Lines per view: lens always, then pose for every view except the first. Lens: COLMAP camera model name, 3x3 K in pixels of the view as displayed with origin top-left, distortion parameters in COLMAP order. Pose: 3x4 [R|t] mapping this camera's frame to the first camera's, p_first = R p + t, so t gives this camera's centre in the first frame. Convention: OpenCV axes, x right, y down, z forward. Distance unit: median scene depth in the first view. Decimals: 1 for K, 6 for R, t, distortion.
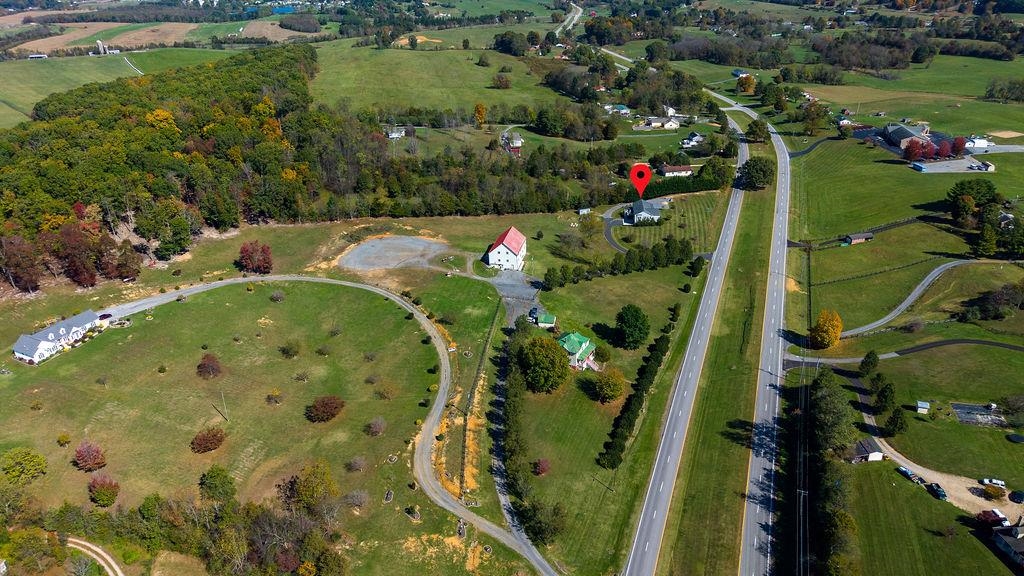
lens RADIAL K [[686.4, 0, 517.7], [0, 686.4, 290.4], [0, 0, 1]] dist [0.023467, -0.022847]
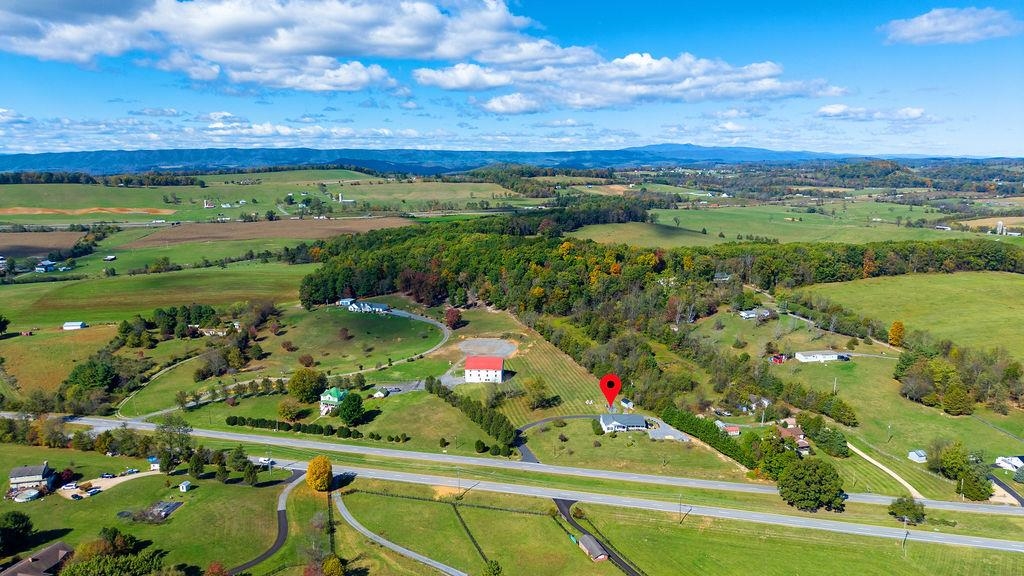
lens RADIAL K [[686.4, 0, 510.8], [0, 686.4, 282.4], [0, 0, 1]] dist [0.023467, -0.022847]
pose [[0.096870, 0.204000, -0.974166, 1.222805], [-0.433873, 0.889532, 0.143132, -0.416707], [0.895751, 0.408799, 0.174679, 0.778301]]
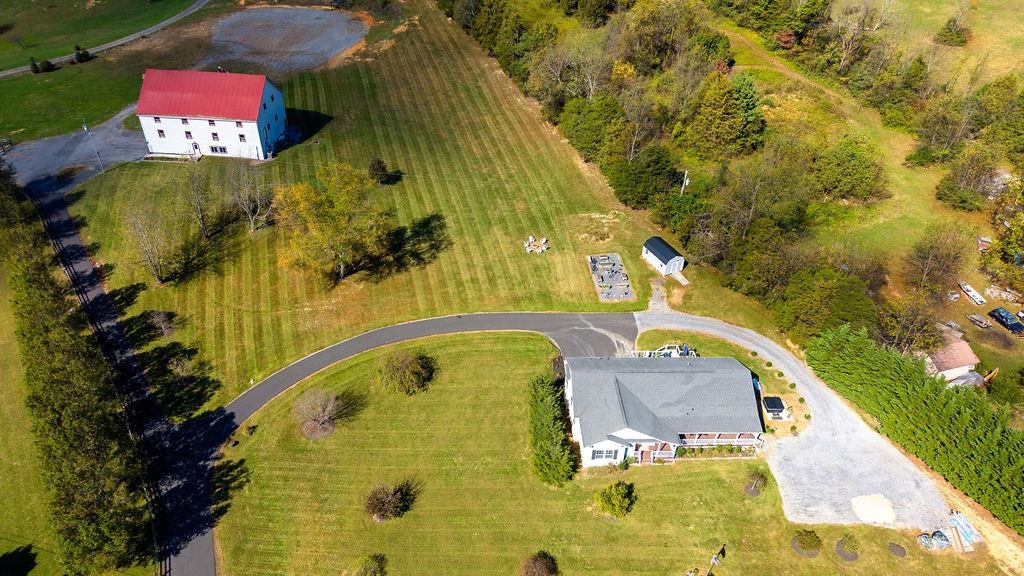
lens RADIAL K [[686.4, 0, 510.1], [0, 686.4, 288.9], [0, 0, 1]] dist [0.023467, -0.022847]
pose [[0.118268, 0.625207, -0.771446, 0.386427], [-0.456021, 0.724324, 0.517107, -0.277811], [0.882076, 0.290638, 0.370772, 1.062359]]
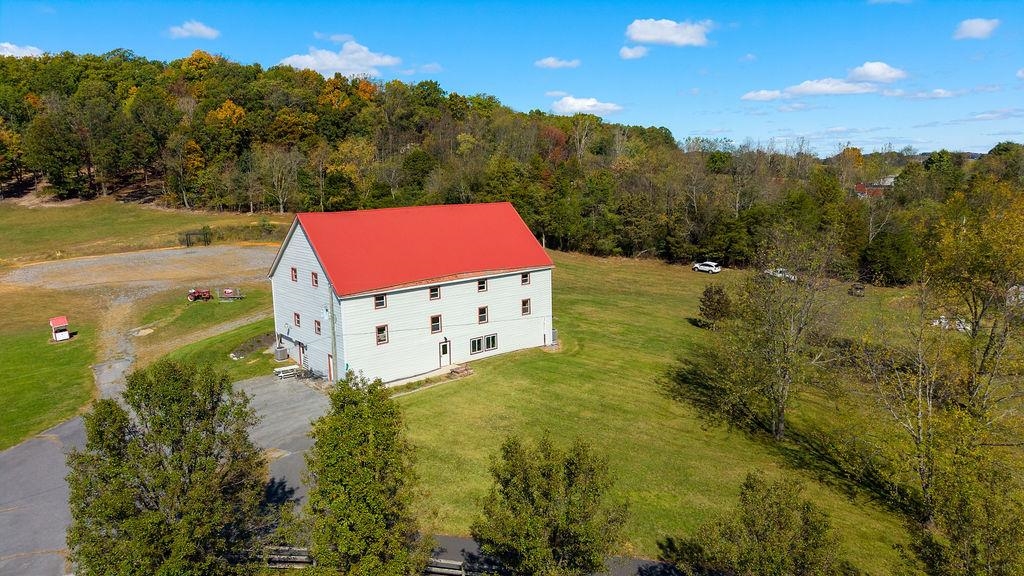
lens RADIAL K [[686.4, 0, 516.4], [0, 686.4, 292.5], [0, 0, 1]] dist [0.023467, -0.022847]
pose [[0.786739, 0.126821, -0.604118, 0.128251], [-0.276097, 0.947612, -0.160629, -0.037846], [0.552098, 0.293168, 0.780538, 0.889626]]
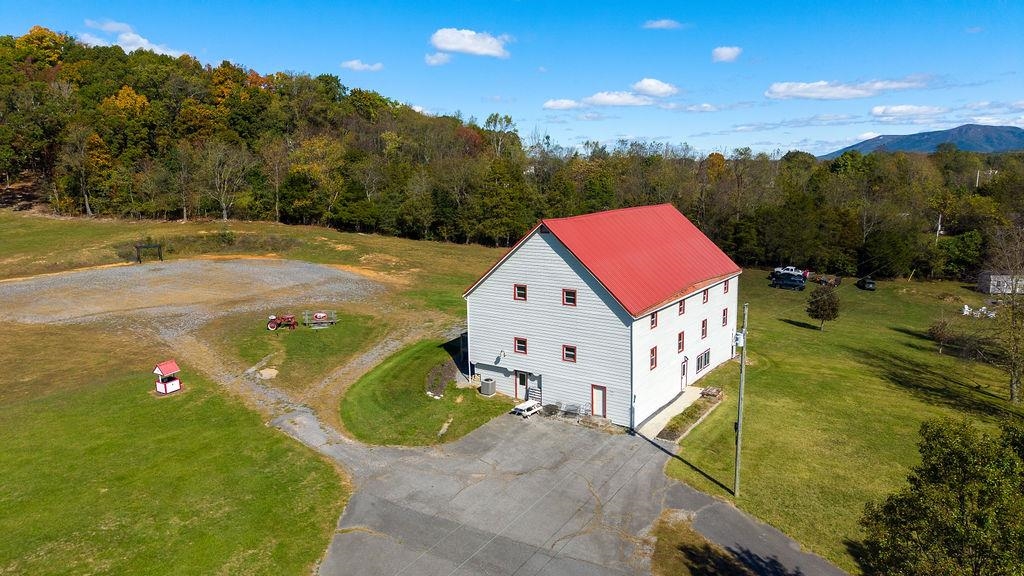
lens RADIAL K [[686.4, 0, 517.0], [0, 686.4, 294.3], [0, 0, 1]] dist [0.023467, -0.022847]
pose [[0.920833, 0.089908, -0.379450, 0.028563], [-0.185661, 0.956775, -0.223854, -0.020897], [0.342922, 0.276582, 0.897723, 0.861683]]
